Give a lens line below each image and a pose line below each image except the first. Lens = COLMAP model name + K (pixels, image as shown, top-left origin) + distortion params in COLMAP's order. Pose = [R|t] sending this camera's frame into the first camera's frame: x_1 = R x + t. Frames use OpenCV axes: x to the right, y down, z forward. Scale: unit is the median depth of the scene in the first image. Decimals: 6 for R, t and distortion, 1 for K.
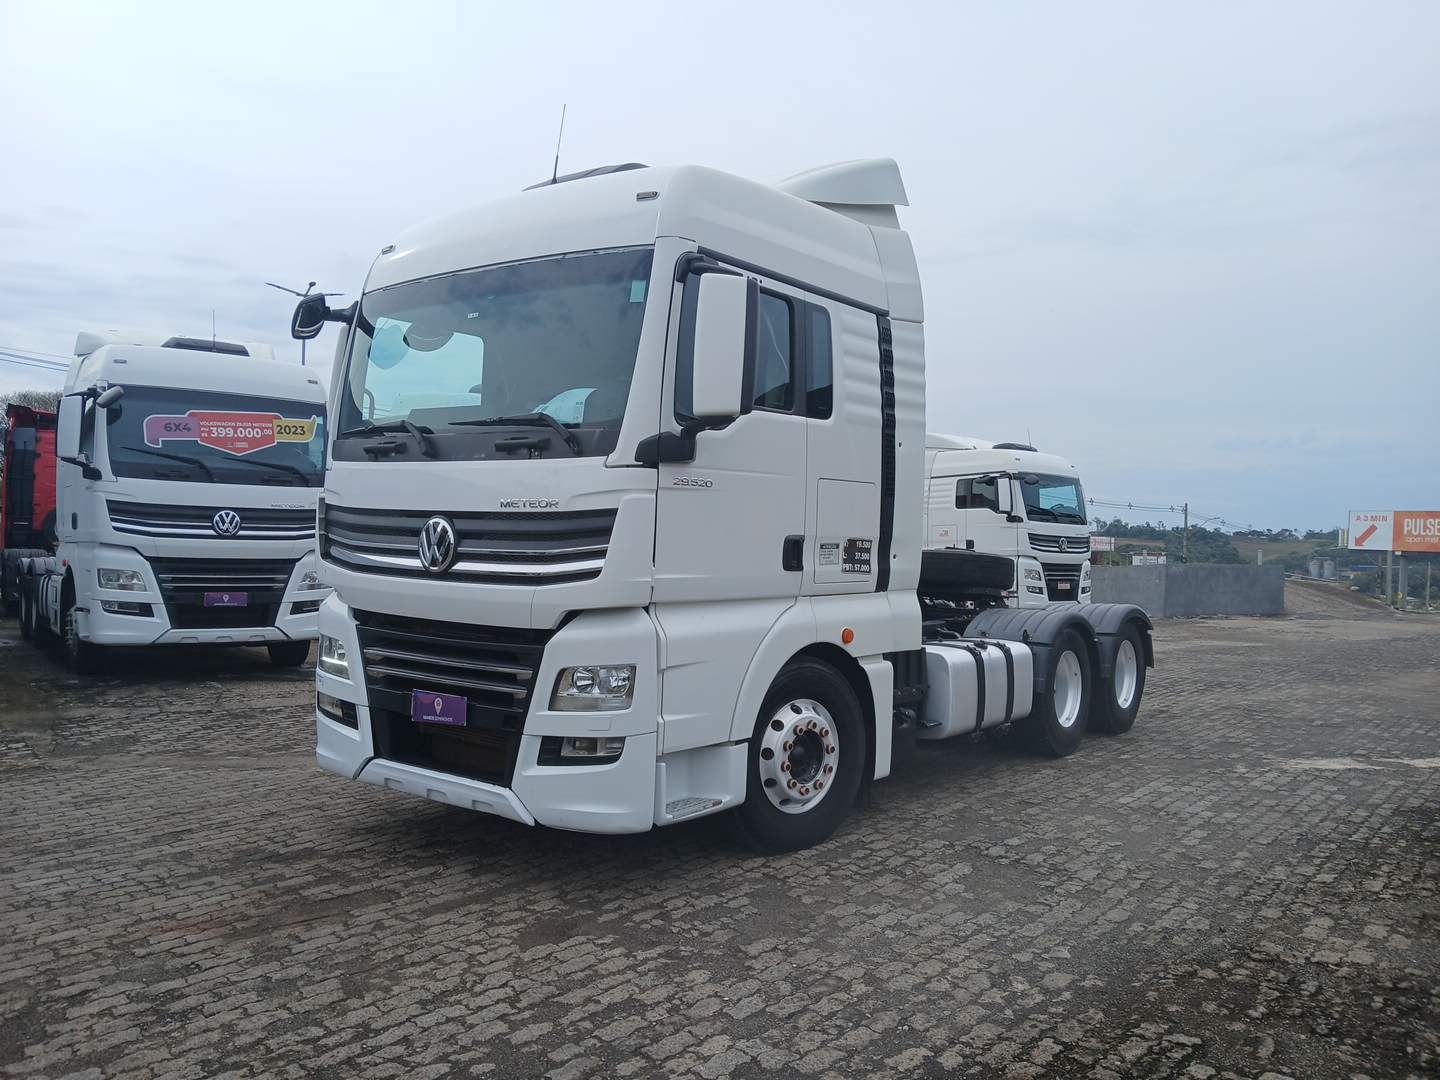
lens RADIAL K [[1085.2, 0, 720.0], [0, 1085.2, 540.0], [0, 0, 1]] dist [0.037510, -0.079609]
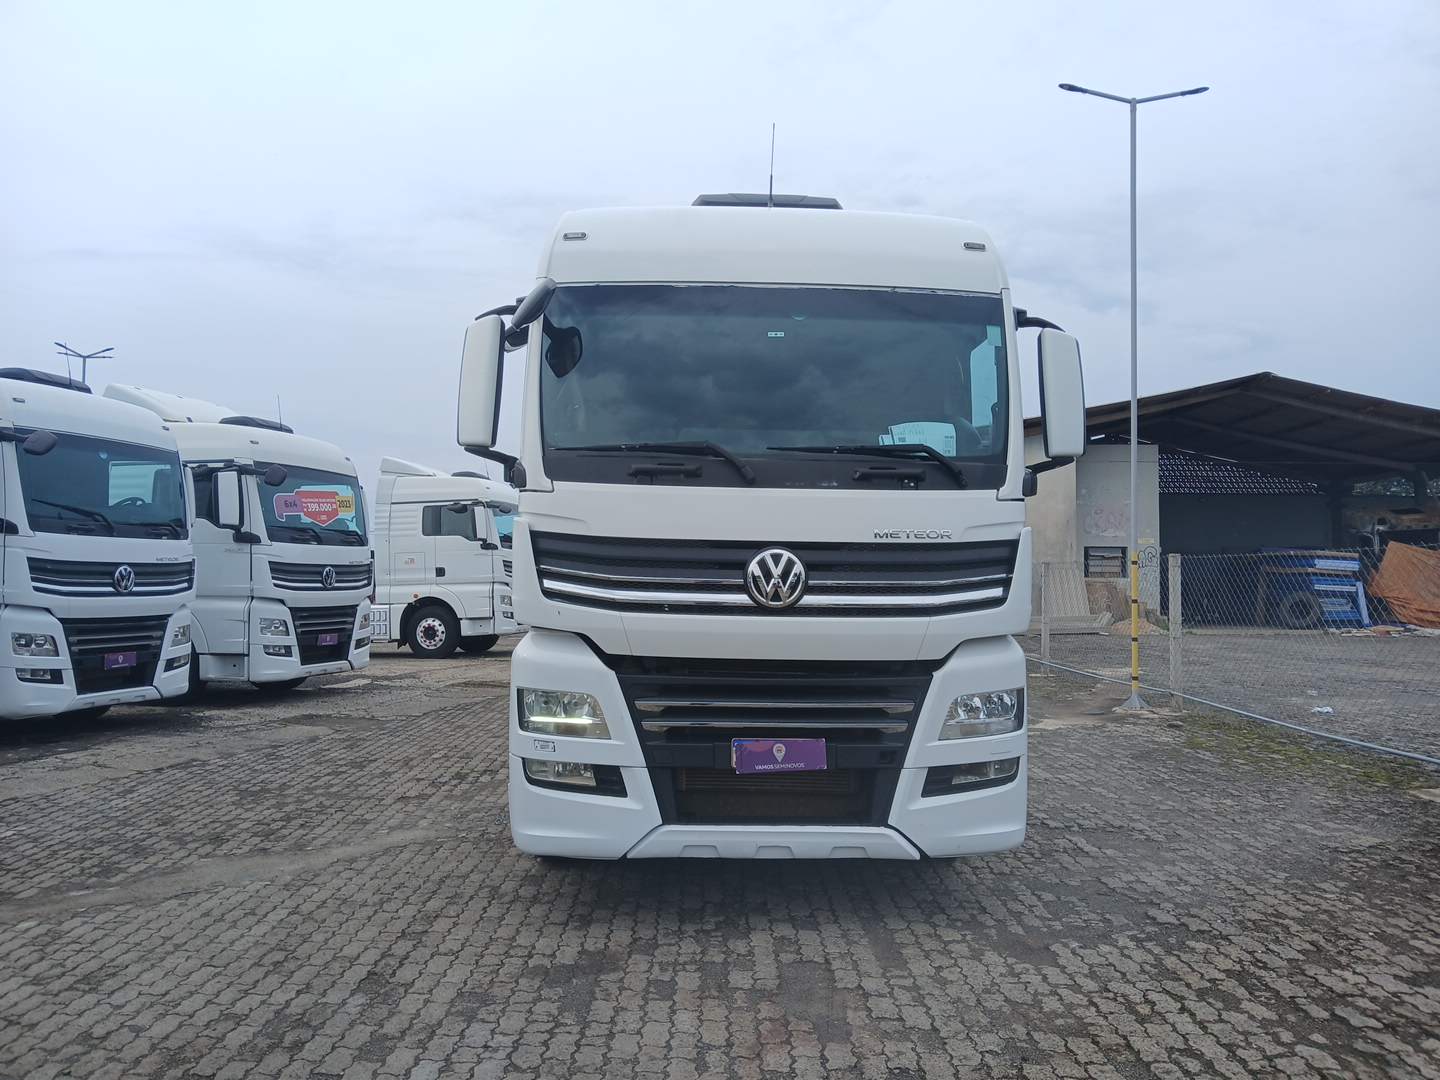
lens RADIAL K [[1085.2, 0, 720.0], [0, 1085.2, 540.0], [0, 0, 1]] dist [0.037510, -0.079609]
pose [[0.776940, 0.005051, 0.629555, -0.957229], [0.010179, 0.999736, -0.020584, -0.009965], [-0.629492, 0.022401, 0.776684, 0.344111]]
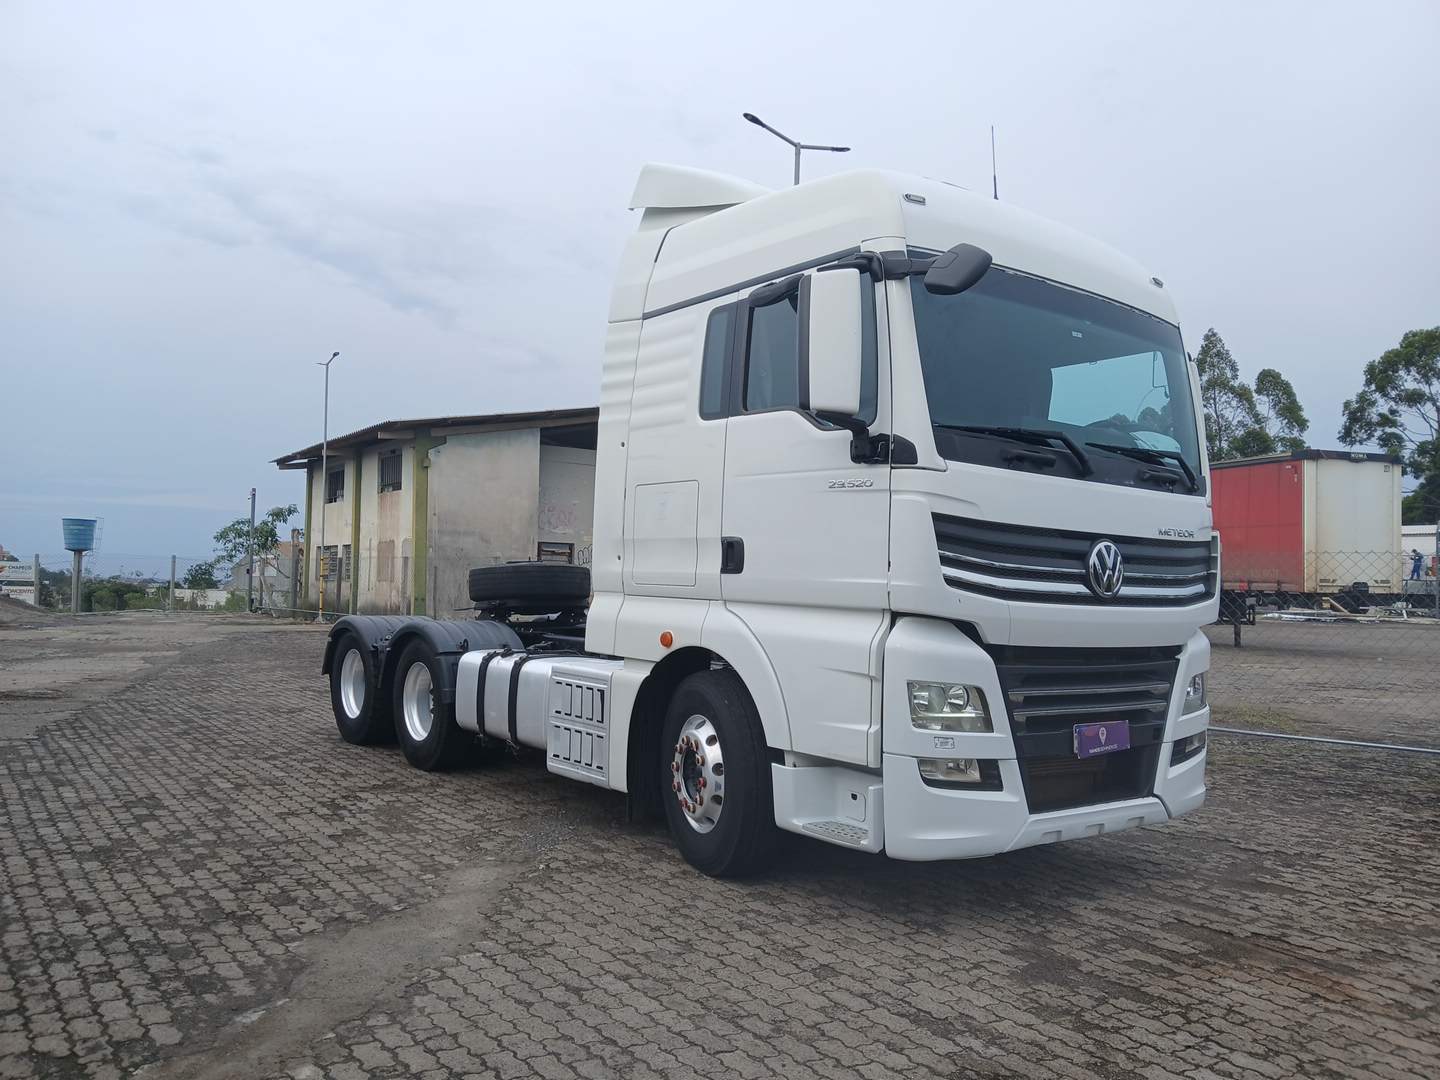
lens RADIAL K [[1092.6, 0, 720.0], [0, 1092.6, 540.0], [0, 0, 1]] dist [-0.009403, -0.008633]
pose [[0.285968, 0.023415, 0.957953, -1.408211], [-0.022132, 0.999596, -0.017827, 0.003669], [-0.957984, -0.016103, 0.286370, 1.147354]]
